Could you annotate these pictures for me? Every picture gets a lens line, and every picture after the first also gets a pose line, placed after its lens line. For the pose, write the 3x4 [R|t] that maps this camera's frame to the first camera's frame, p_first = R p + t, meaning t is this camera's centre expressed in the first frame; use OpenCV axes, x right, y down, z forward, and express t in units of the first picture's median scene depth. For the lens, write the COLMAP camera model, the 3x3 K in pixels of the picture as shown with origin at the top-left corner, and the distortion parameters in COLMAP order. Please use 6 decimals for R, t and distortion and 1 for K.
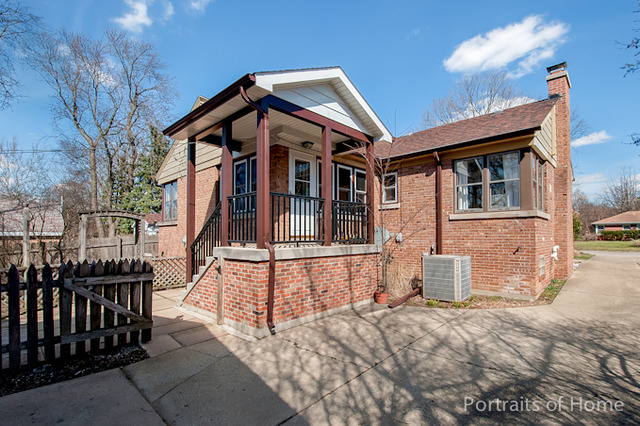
lens RADIAL K [[290.9, 0, 347.2], [0, 290.9, 232.3], [0, 0, 1]] dist [0.002773, -0.001323]
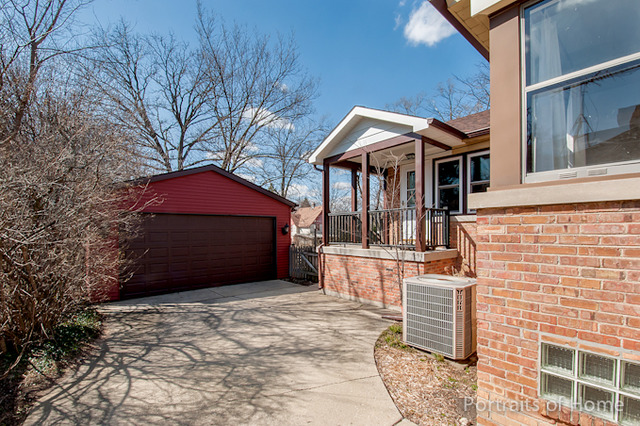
lens RADIAL K [[290.9, 0, 329.3], [0, 290.9, 235.1], [0, 0, 1]] dist [0.002773, -0.001323]
pose [[-0.131596, 0.003496, -0.991297, 1.554226], [0.012557, 0.999919, 0.001859, -0.018022], [0.991224, -0.012203, -0.131630, 1.316754]]
